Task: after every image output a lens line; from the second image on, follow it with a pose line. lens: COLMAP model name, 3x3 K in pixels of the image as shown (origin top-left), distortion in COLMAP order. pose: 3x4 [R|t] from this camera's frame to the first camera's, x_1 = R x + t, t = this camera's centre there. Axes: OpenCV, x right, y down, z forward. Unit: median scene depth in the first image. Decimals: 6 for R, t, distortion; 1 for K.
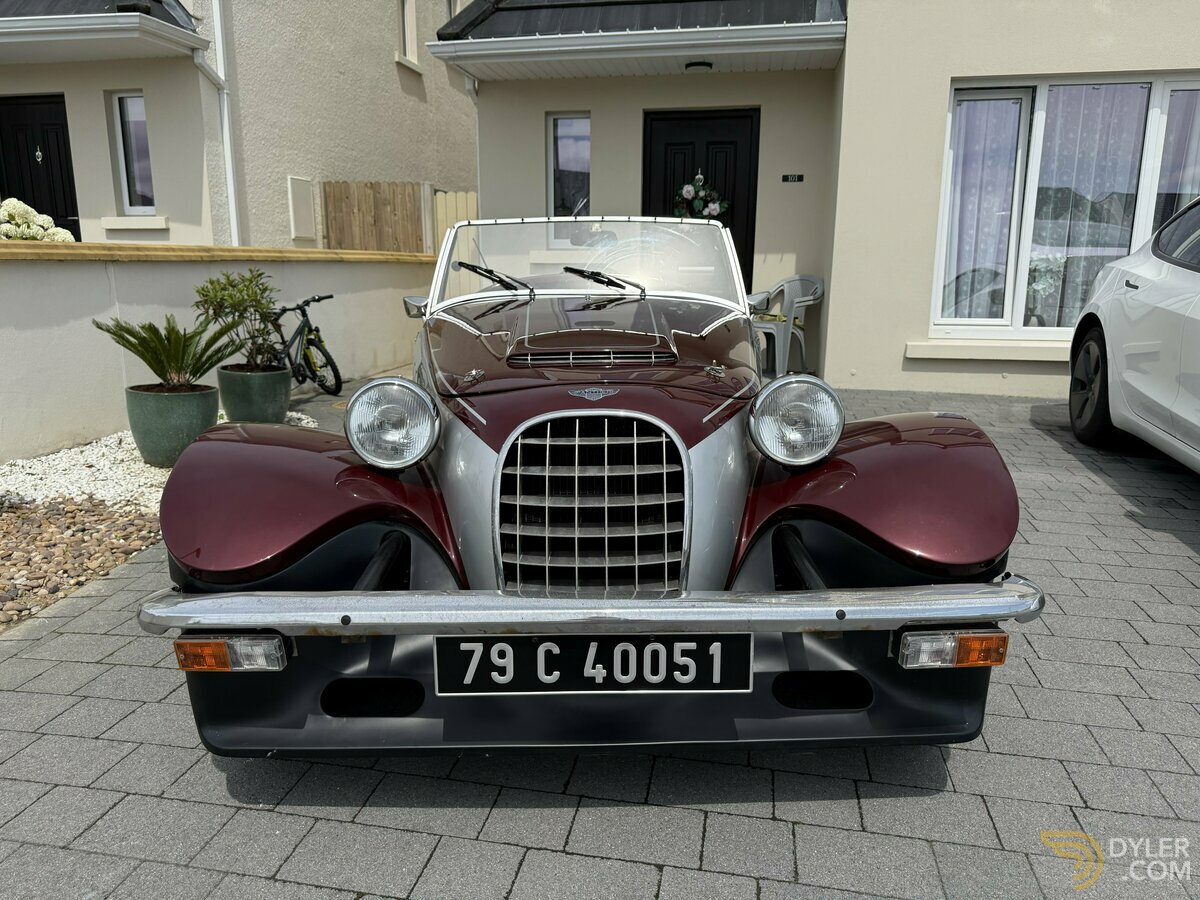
lens RADIAL K [[843.2, 0, 591.3], [0, 843.2, 452.5], [0, 0, 1]] dist [0.019828, -0.047252]
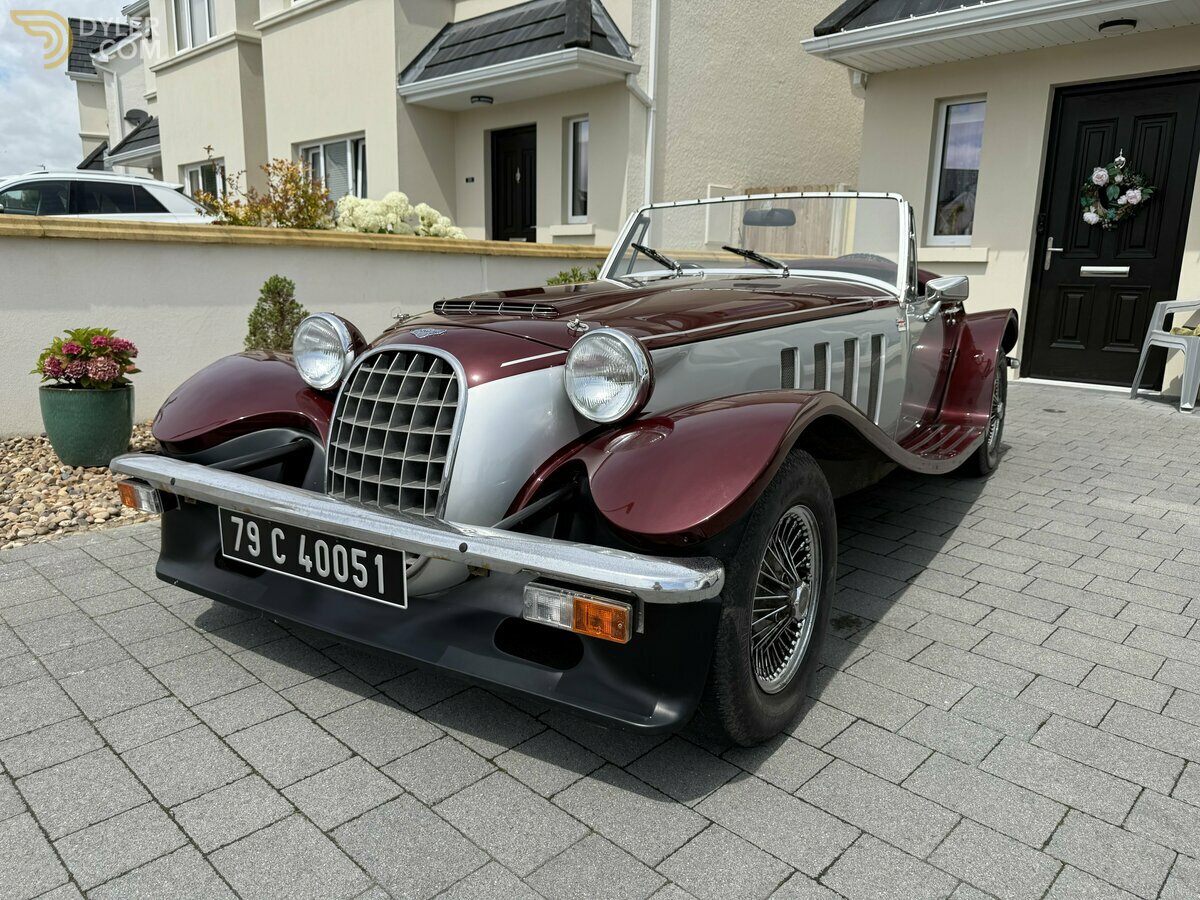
lens RADIAL K [[843.2, 0, 591.3], [0, 843.2, 452.5], [0, 0, 1]] dist [0.019828, -0.047252]
pose [[0.837281, 0.120016, -0.533438, 0.215800], [-0.127552, 0.991568, 0.022885, 0.008373], [0.531686, 0.048880, 0.845530, 0.051968]]
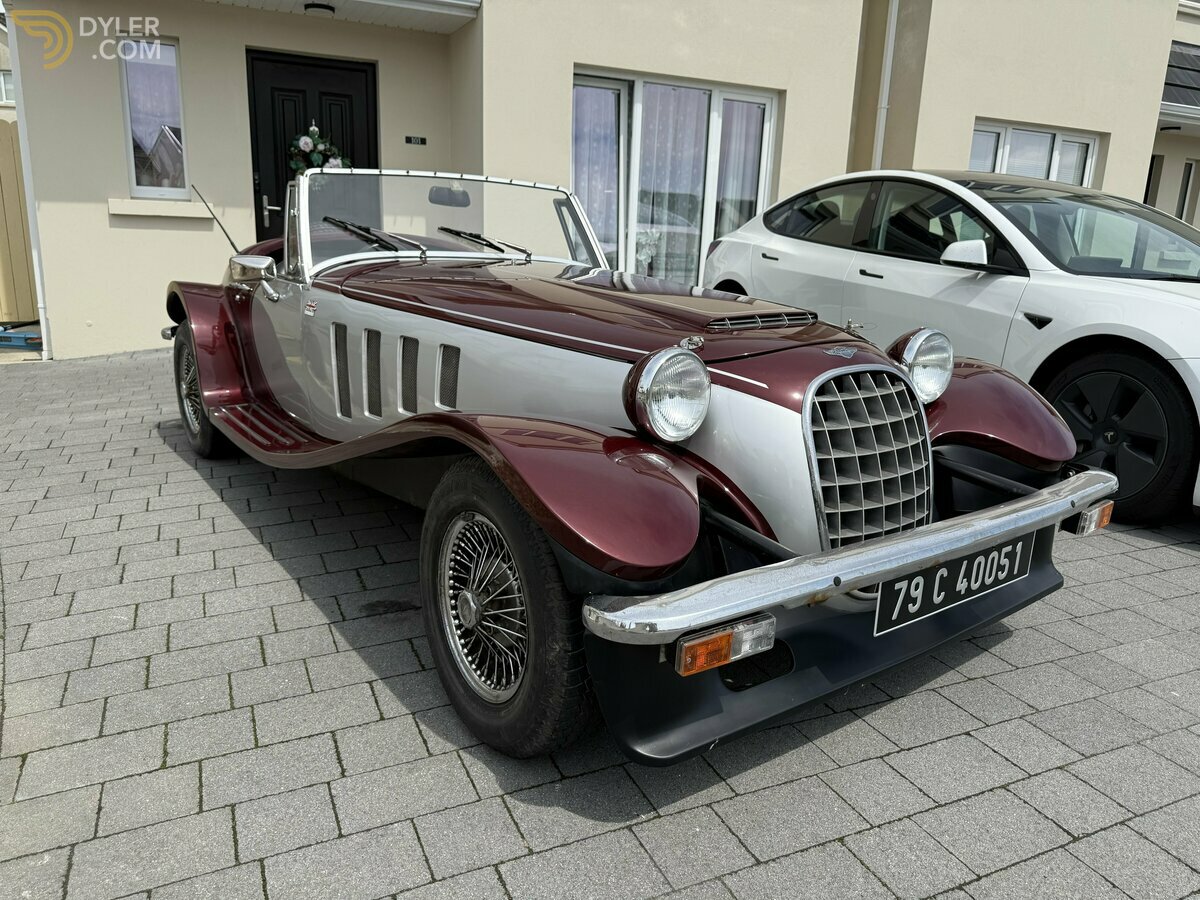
lens RADIAL K [[843.2, 0, 591.3], [0, 843.2, 452.5], [0, 0, 1]] dist [0.019828, -0.047252]
pose [[0.812908, -0.113898, 0.571145, -0.251191], [0.089314, 0.993470, 0.070998, -0.013293], [-0.575502, -0.006703, 0.817773, 0.076436]]
